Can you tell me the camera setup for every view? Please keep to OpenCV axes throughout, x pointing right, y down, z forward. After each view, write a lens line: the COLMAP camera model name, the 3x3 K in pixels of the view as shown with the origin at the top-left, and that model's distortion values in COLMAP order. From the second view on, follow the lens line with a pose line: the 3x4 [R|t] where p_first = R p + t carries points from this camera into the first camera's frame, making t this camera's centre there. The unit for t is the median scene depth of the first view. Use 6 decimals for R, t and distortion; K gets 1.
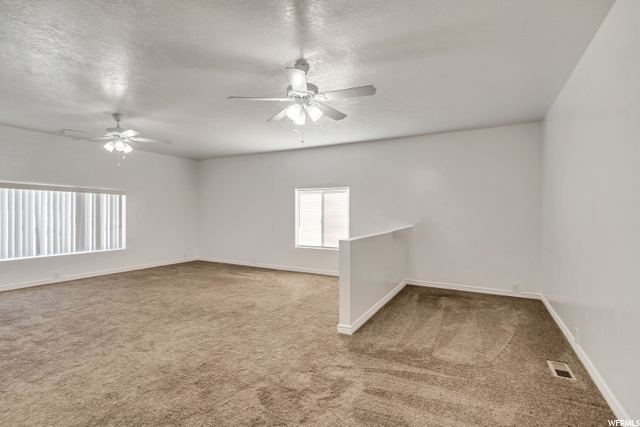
lens RADIAL K [[302.8, 0, 320.0], [0, 302.8, 213.5], [0, 0, 1]] dist [0.001153, -0.000438]
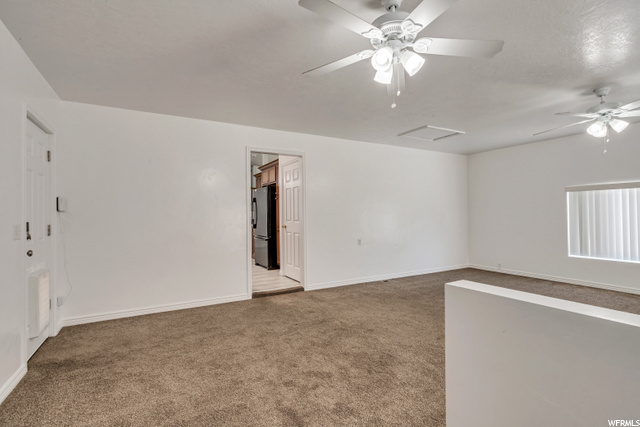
lens RADIAL K [[302.8, 0, 320.0], [0, 302.8, 213.5], [0, 0, 1]] dist [0.001153, -0.000438]
pose [[-0.533746, -0.007423, -0.845612, 0.418591], [0.006024, 0.999903, -0.012579, 0.005158], [0.845623, -0.011808, -0.533650, 0.864325]]
